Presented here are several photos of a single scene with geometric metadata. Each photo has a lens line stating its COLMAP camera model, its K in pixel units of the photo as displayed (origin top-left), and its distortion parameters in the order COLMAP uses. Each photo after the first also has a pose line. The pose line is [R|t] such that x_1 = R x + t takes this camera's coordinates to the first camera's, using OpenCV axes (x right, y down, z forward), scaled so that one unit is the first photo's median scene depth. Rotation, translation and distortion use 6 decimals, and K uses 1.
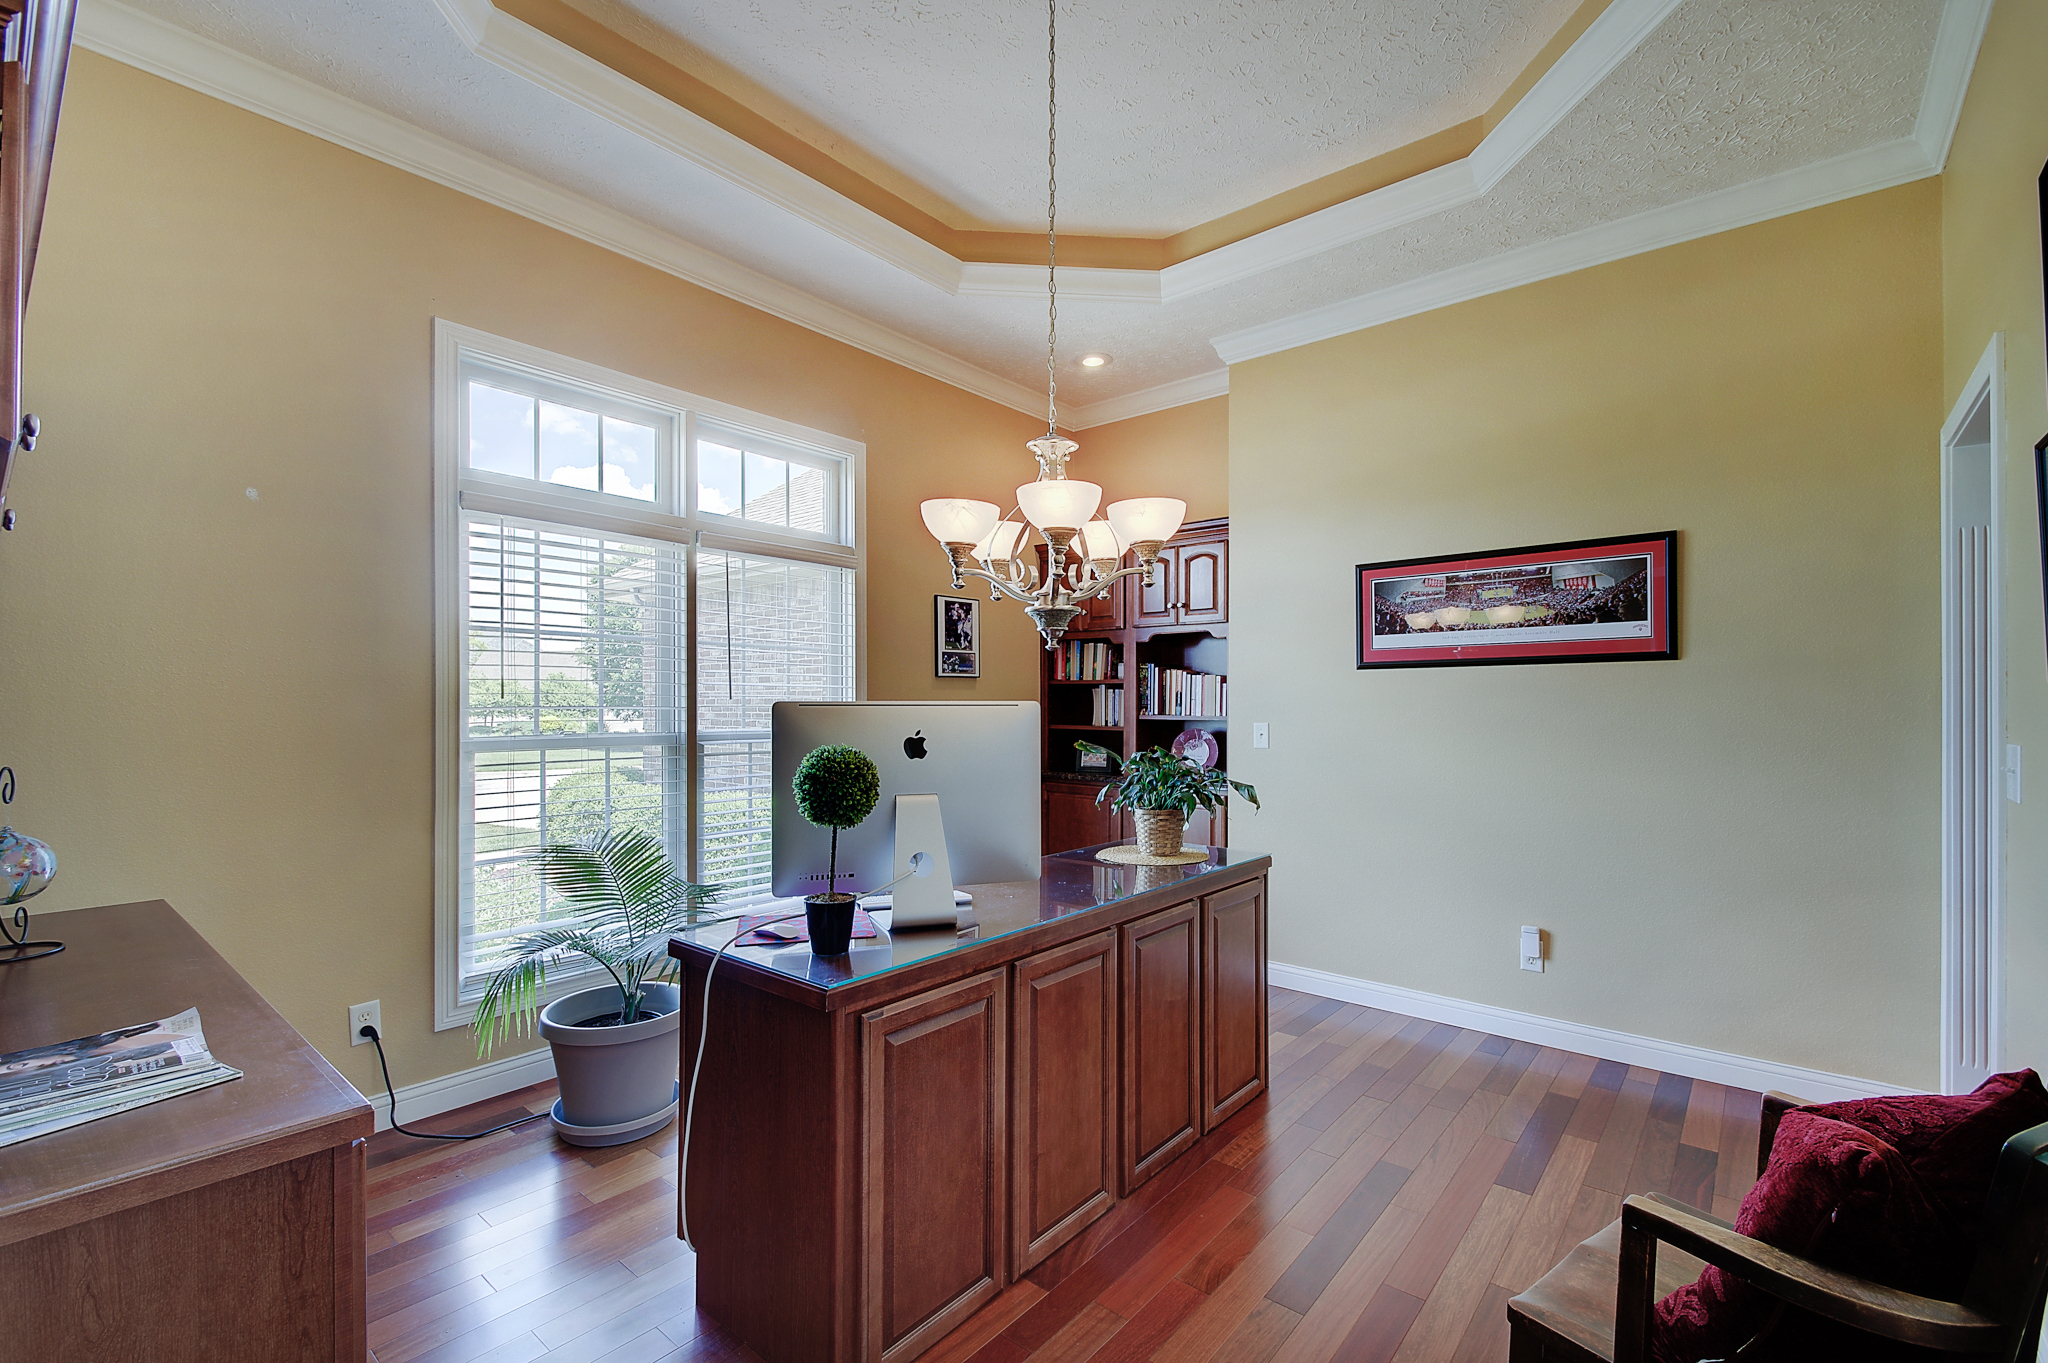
lens RADIAL K [[890.7, 0, 1023.5], [0, 890.7, 703.1], [0, 0, 1]] dist [0.040033, -0.028255]
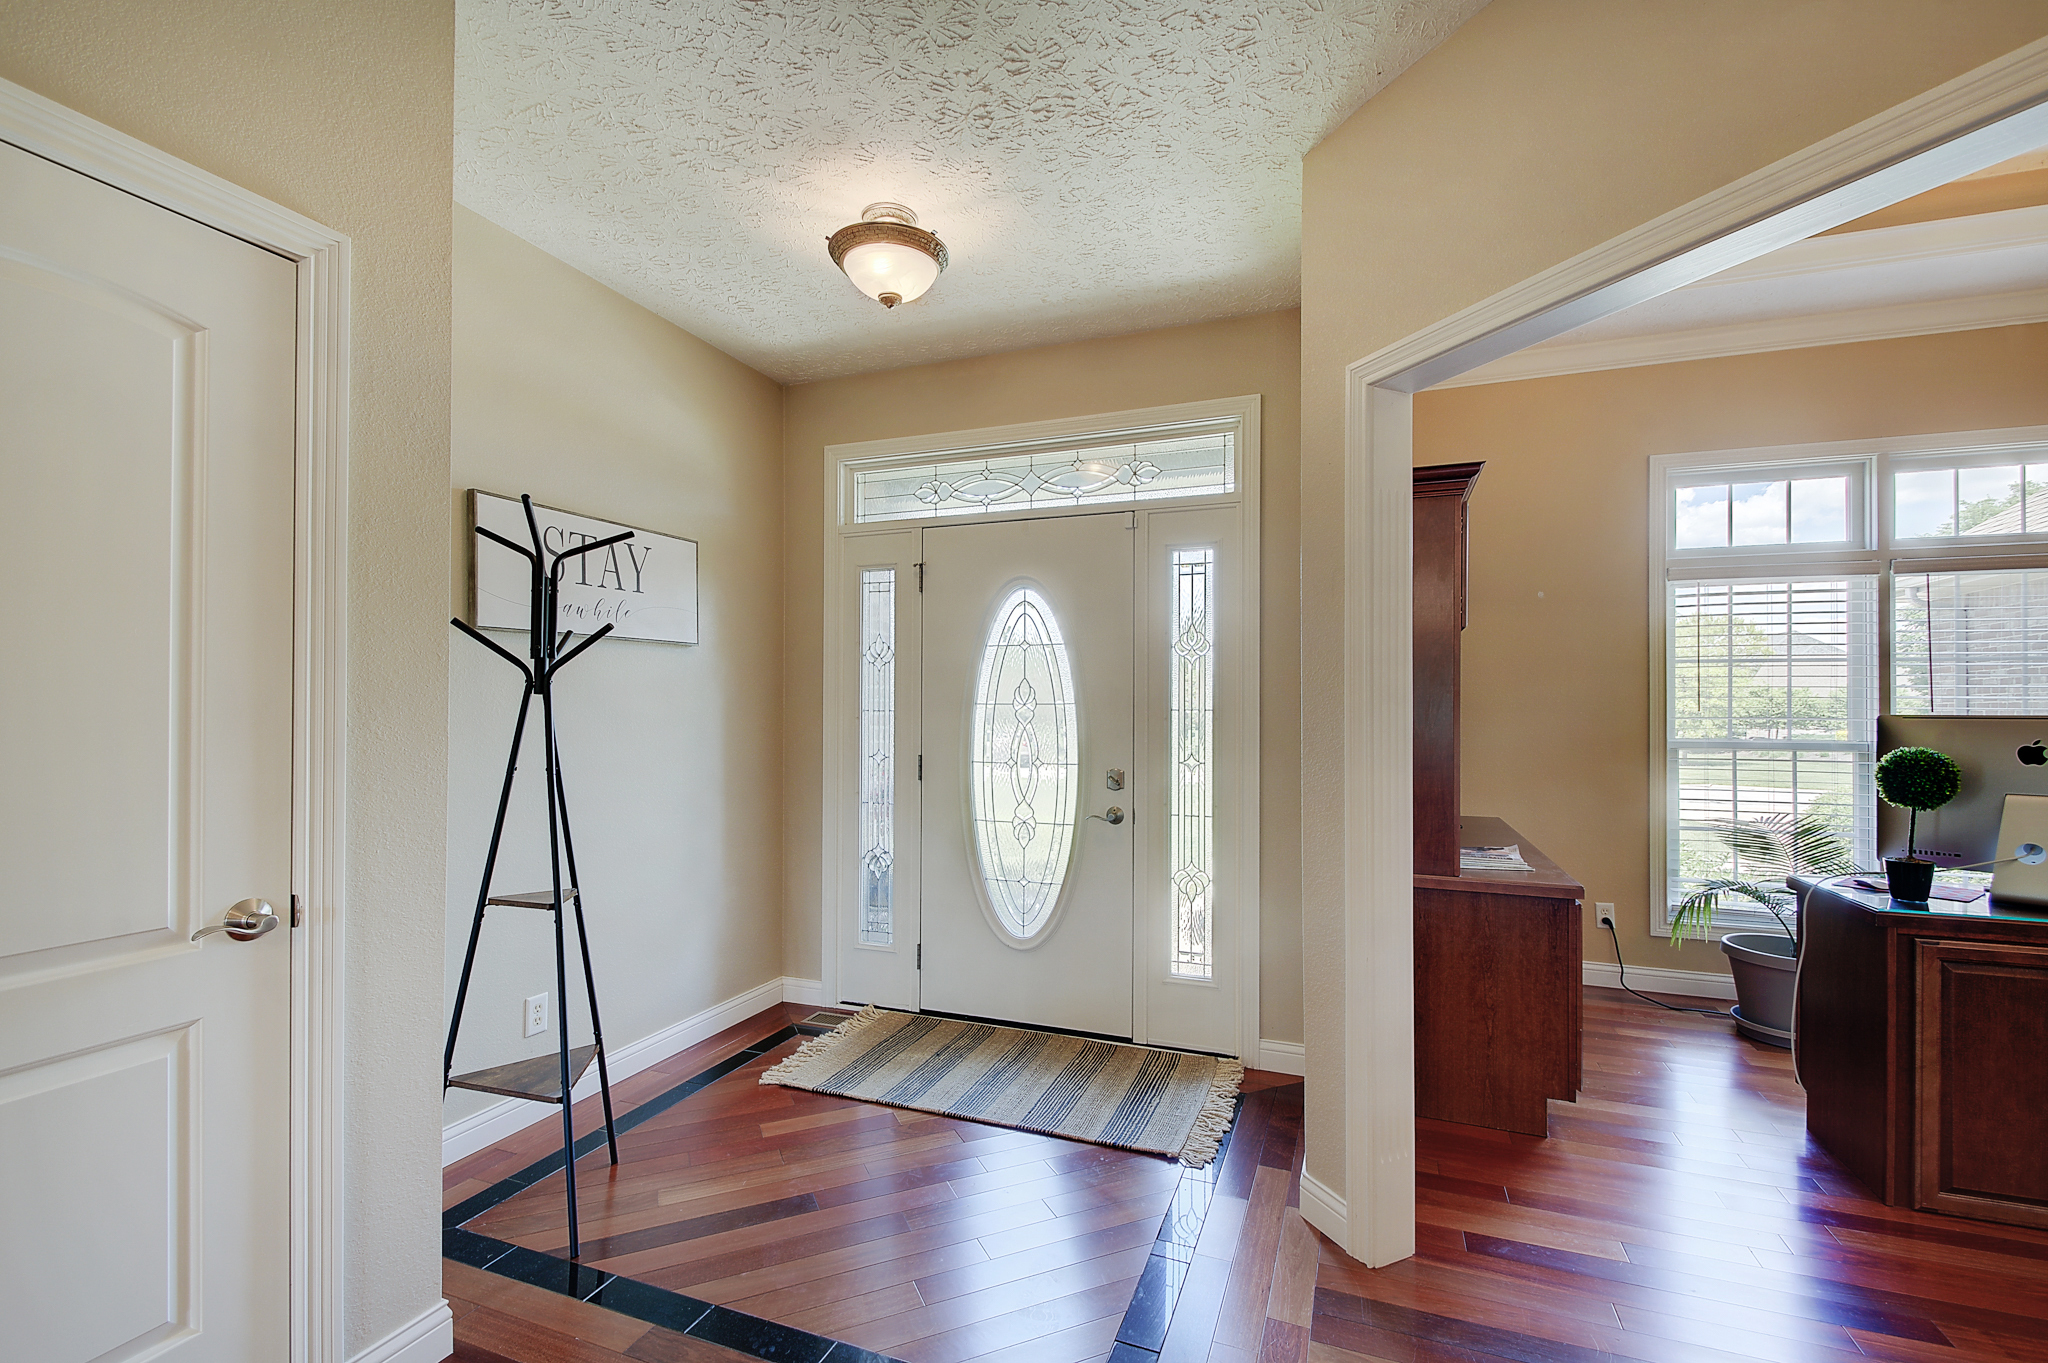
lens RADIAL K [[890.7, 0, 1023.5], [0, 890.7, 703.1], [0, 0, 1]] dist [0.040033, -0.028255]
pose [[0.330939, -0.007952, -0.943619, 0.431837], [-0.003022, 0.999950, -0.009487, -0.001912], [0.943647, 0.005991, 0.330898, -0.491774]]
